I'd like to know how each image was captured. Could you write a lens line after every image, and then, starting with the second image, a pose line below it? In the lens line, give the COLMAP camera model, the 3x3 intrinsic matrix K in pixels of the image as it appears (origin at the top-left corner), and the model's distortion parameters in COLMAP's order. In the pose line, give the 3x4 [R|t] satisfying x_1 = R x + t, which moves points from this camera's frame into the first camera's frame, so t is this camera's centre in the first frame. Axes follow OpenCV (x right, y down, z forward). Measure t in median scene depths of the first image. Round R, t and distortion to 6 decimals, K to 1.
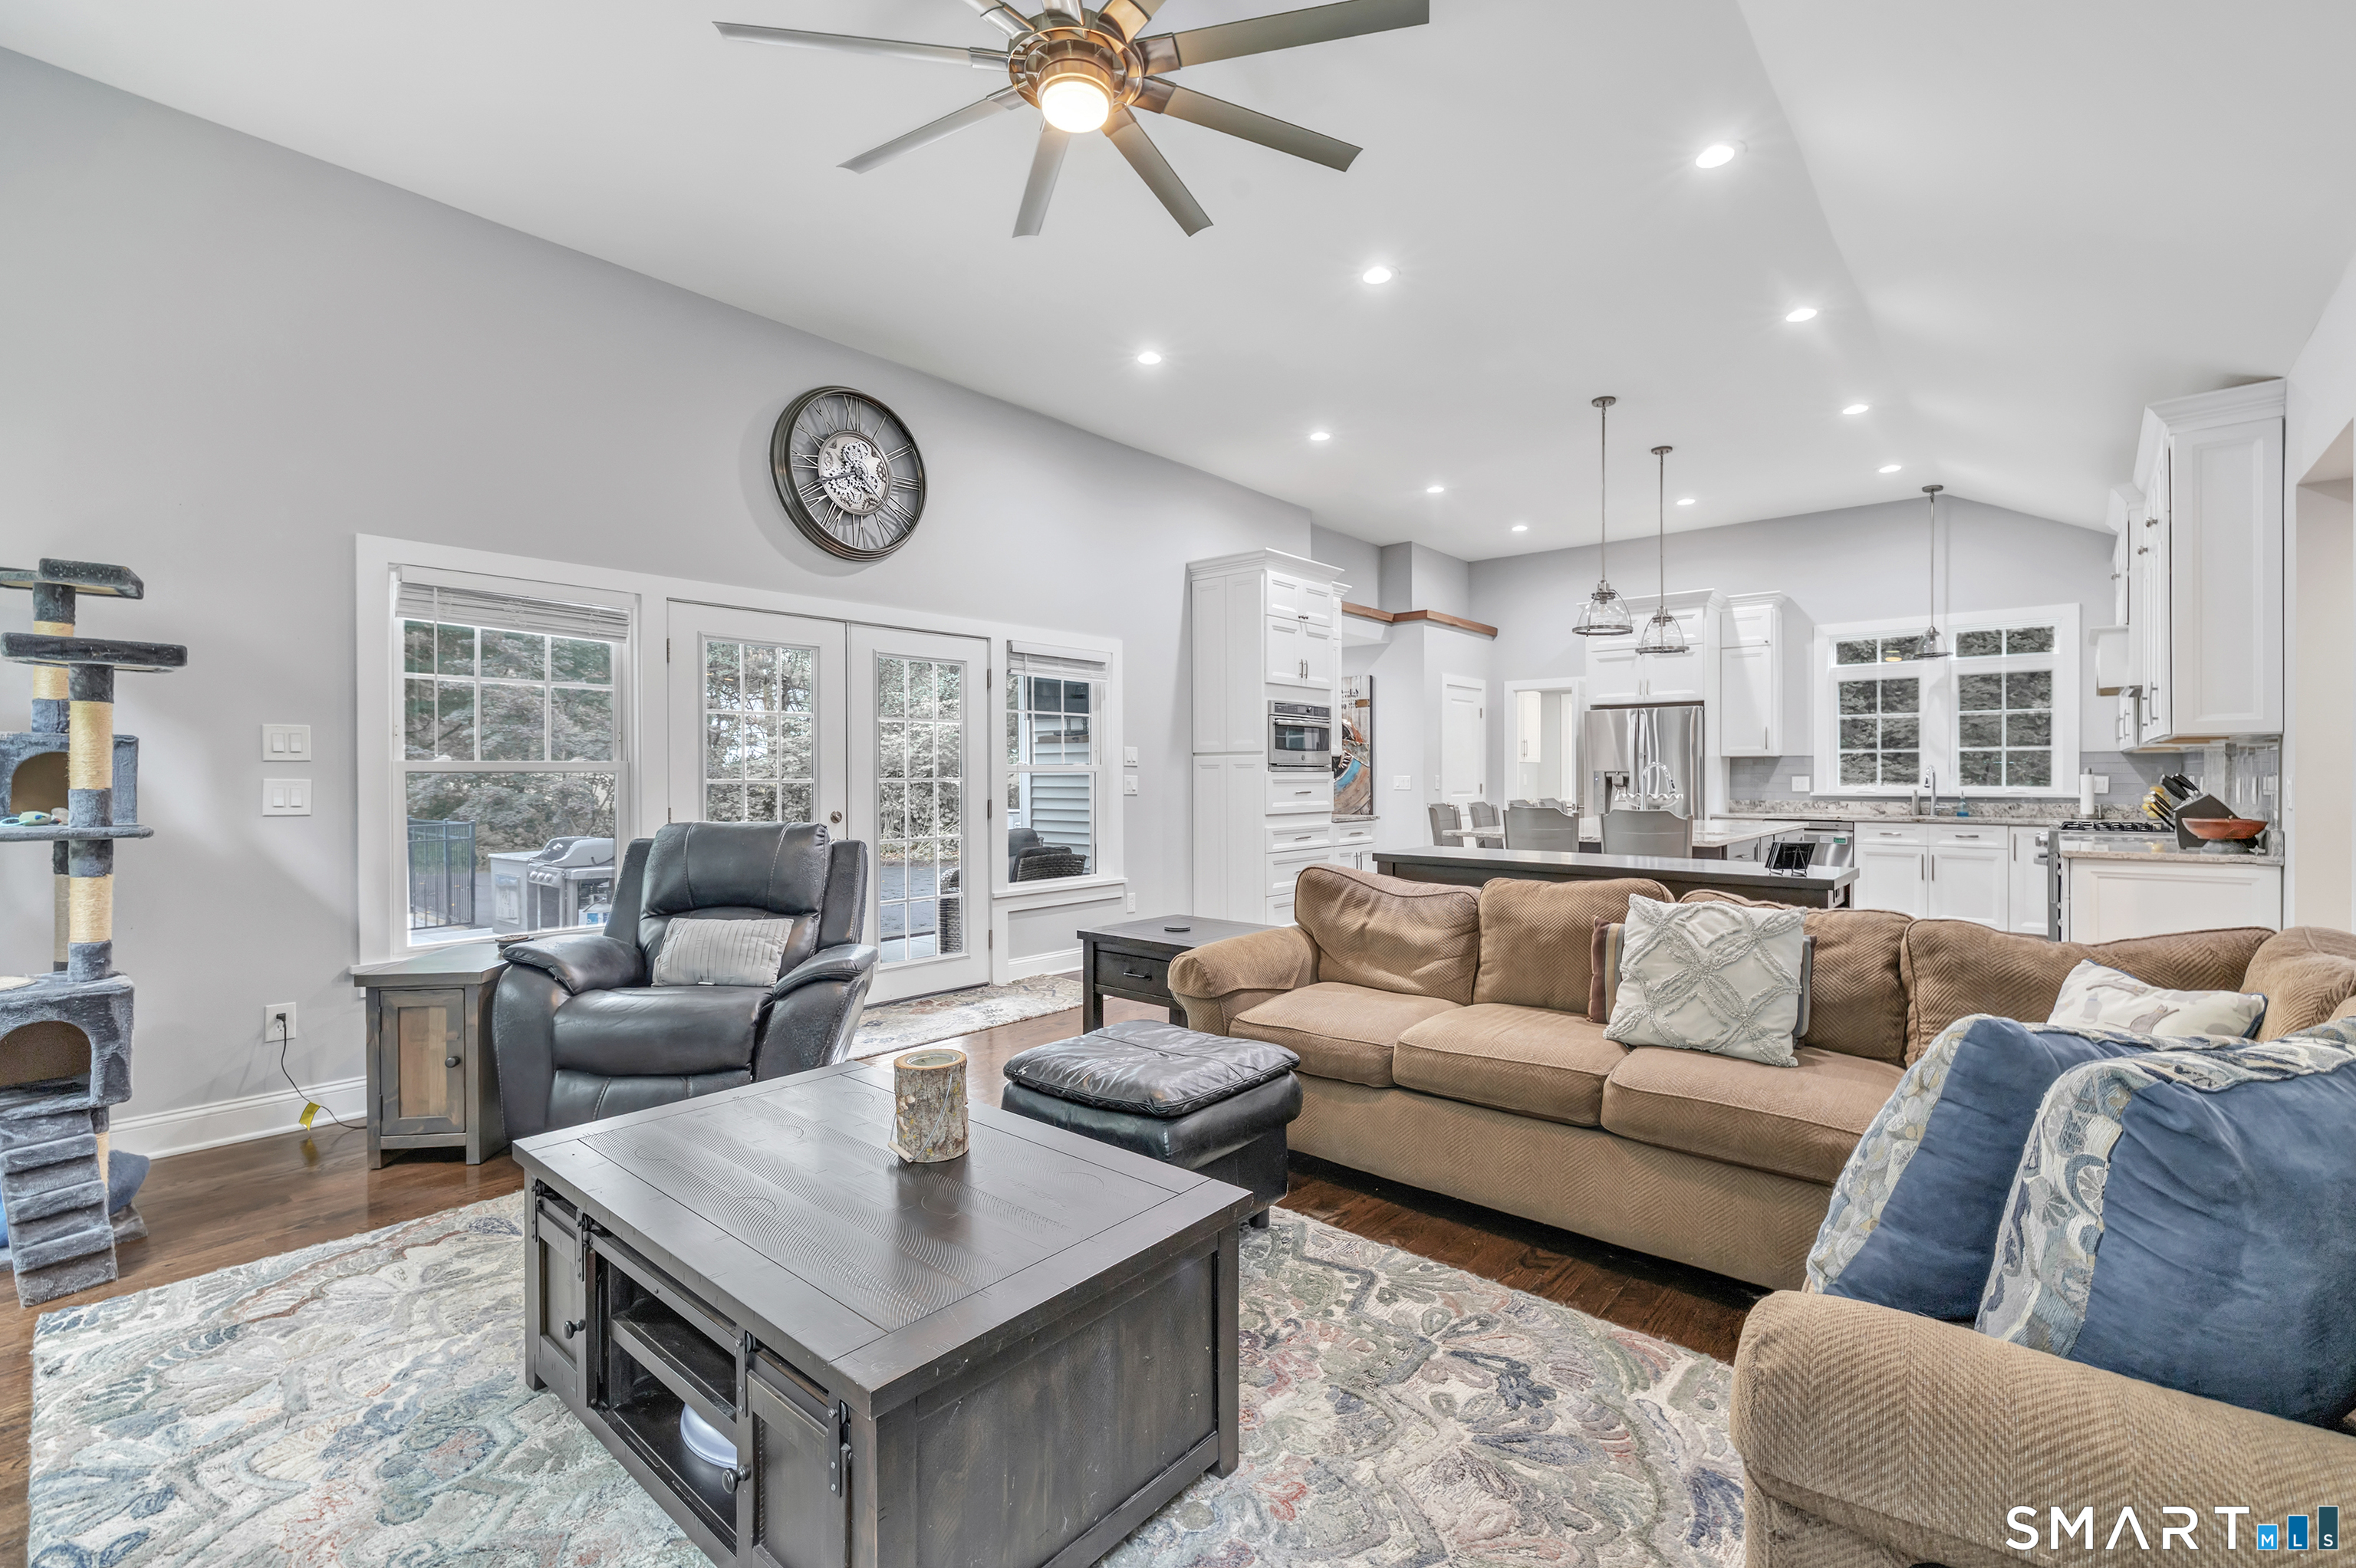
lens RADIAL K [[1032.5, 0, 1178.0], [0, 1032.5, 784.0], [0, 0, 1]] dist [-0.021777, -0.000092]
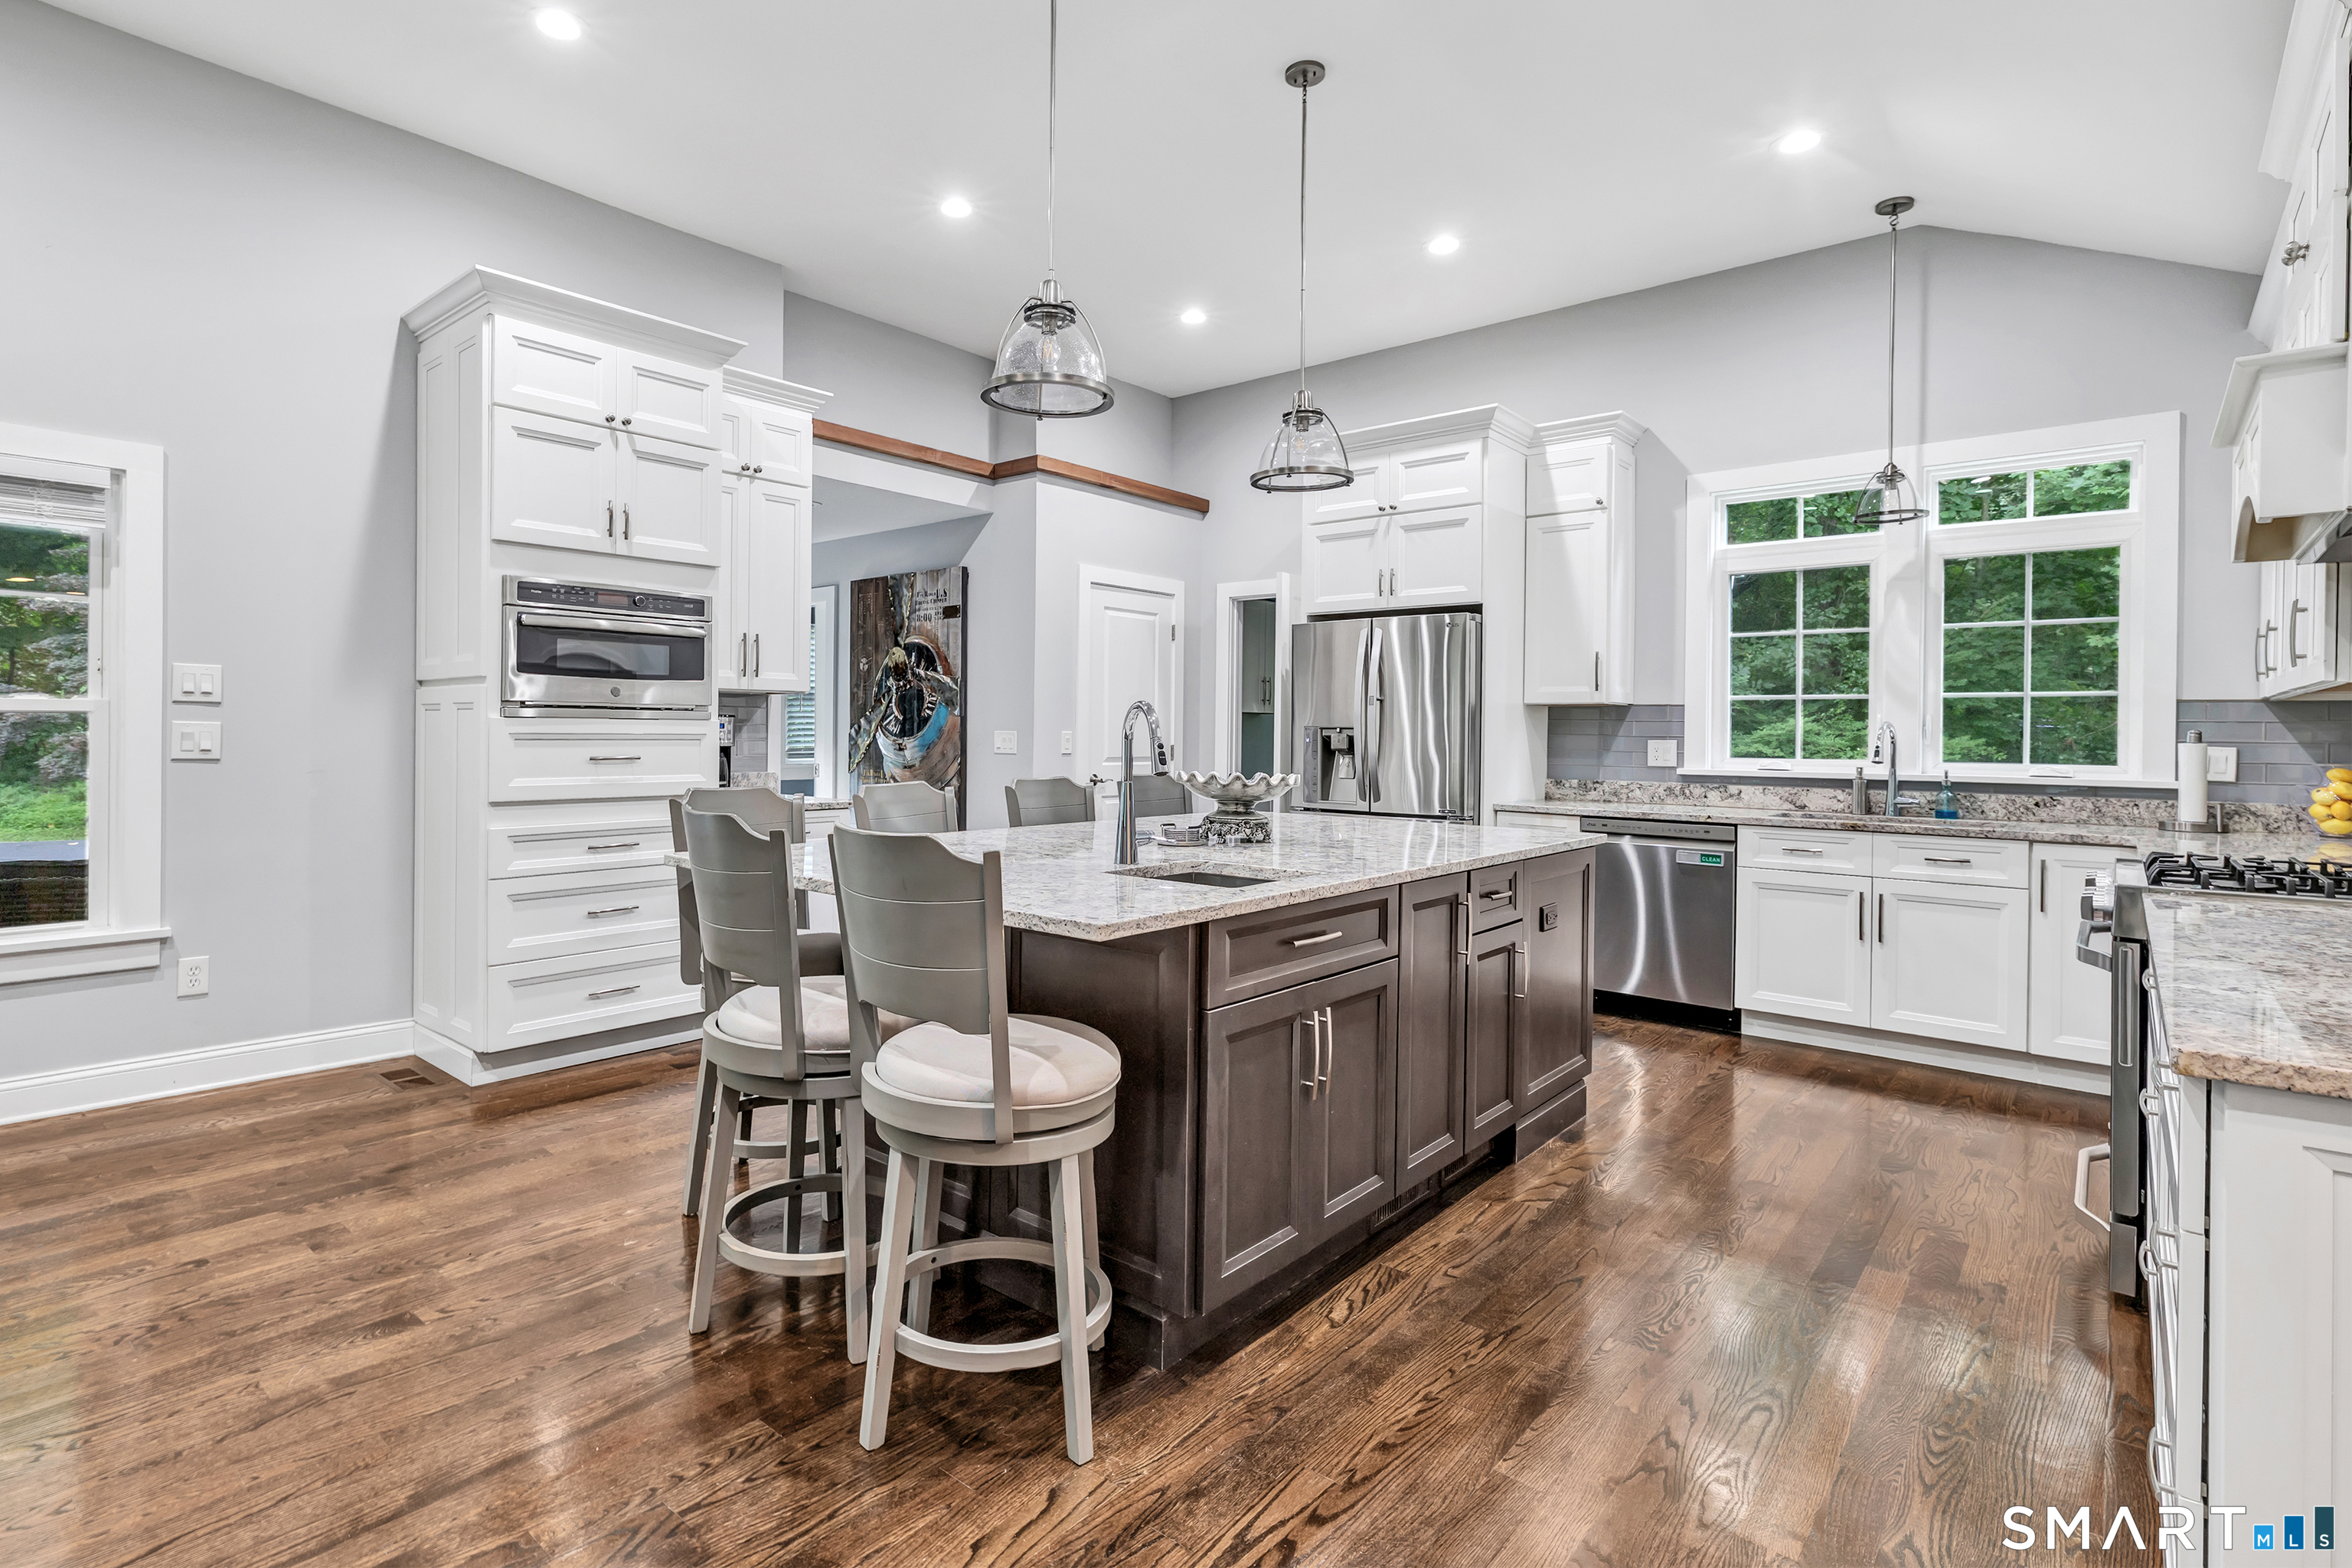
lens RADIAL K [[1108.4, 0, 1103.9], [0, 1108.4, 741.2], [0, 0, 1]] dist [-0.014724, 0.000962]
pose [[0.999365, 0.013003, -0.033166, 0.339062], [-0.012983, 0.999915, 0.000824, -0.003665], [0.033174, -0.000393, 0.999450, 0.399138]]
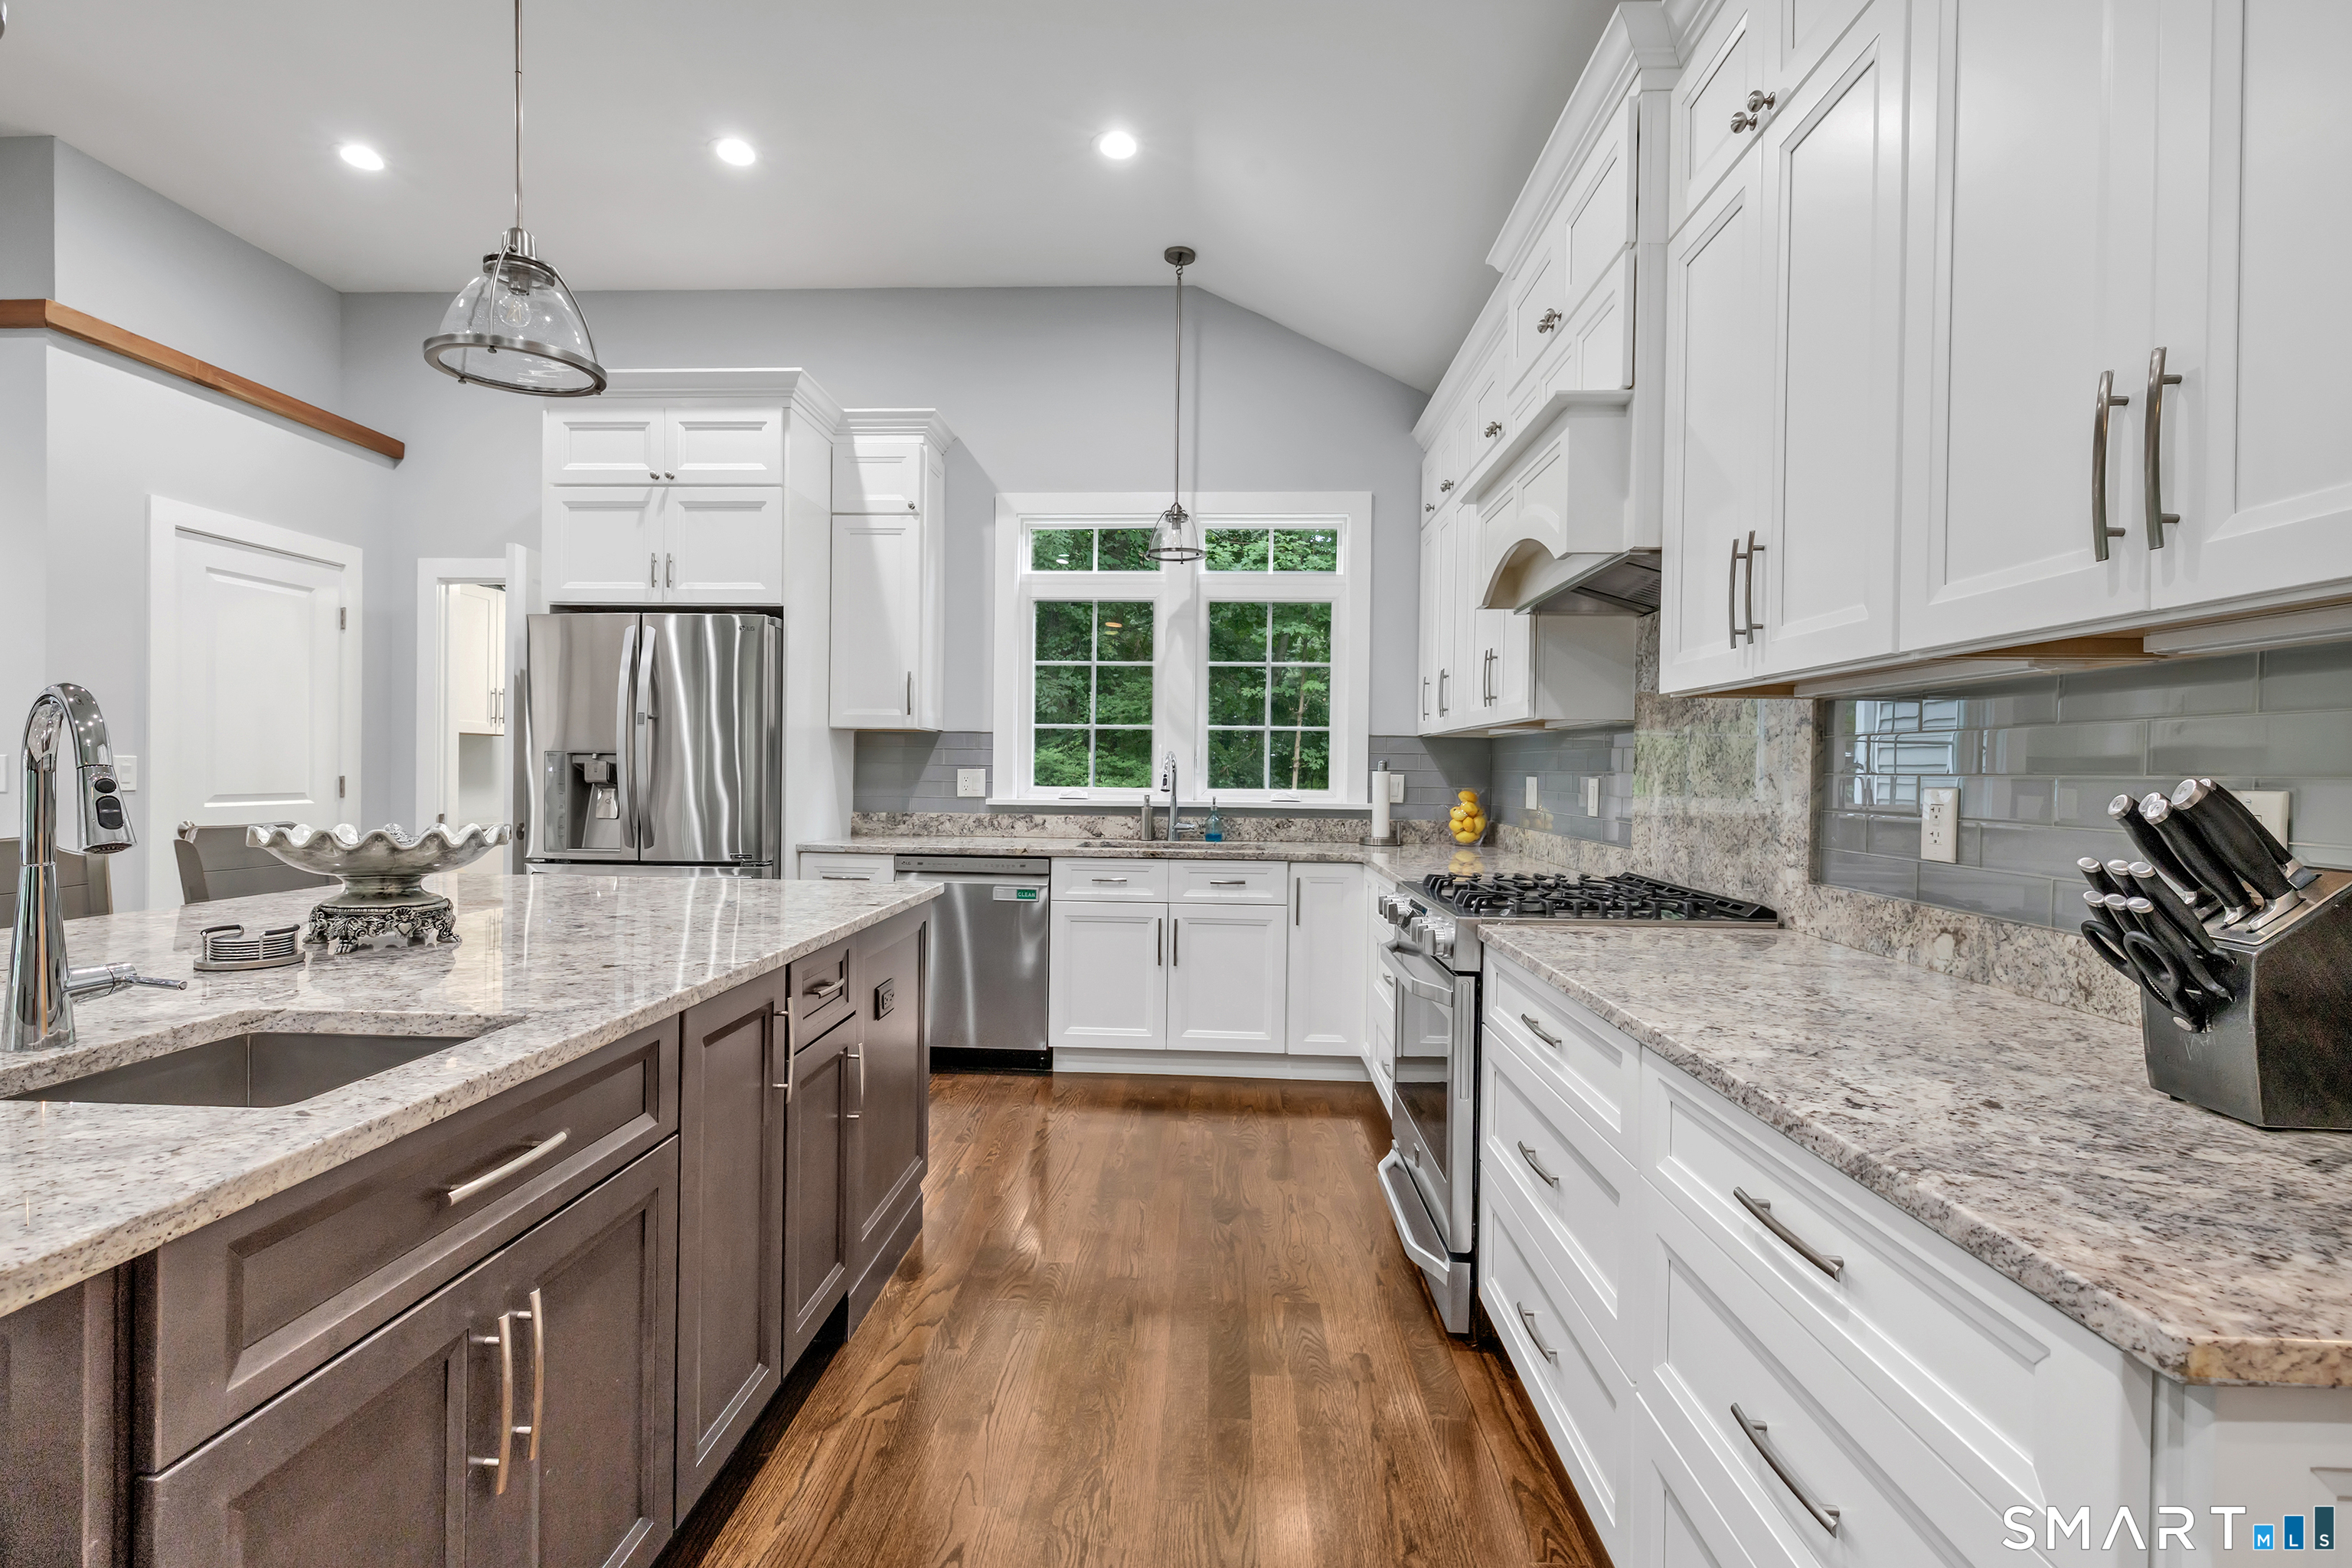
lens RADIAL K [[1057.6, 0, 1136.0], [0, 1057.6, 776.3], [0, 0, 1]] dist [0.002863, 0.000186]
pose [[0.805356, 0.007664, 0.592742, 0.370020], [-0.009169, 0.999958, -0.000471, -0.004588], [-0.592721, -0.005056, 0.805392, 0.531634]]
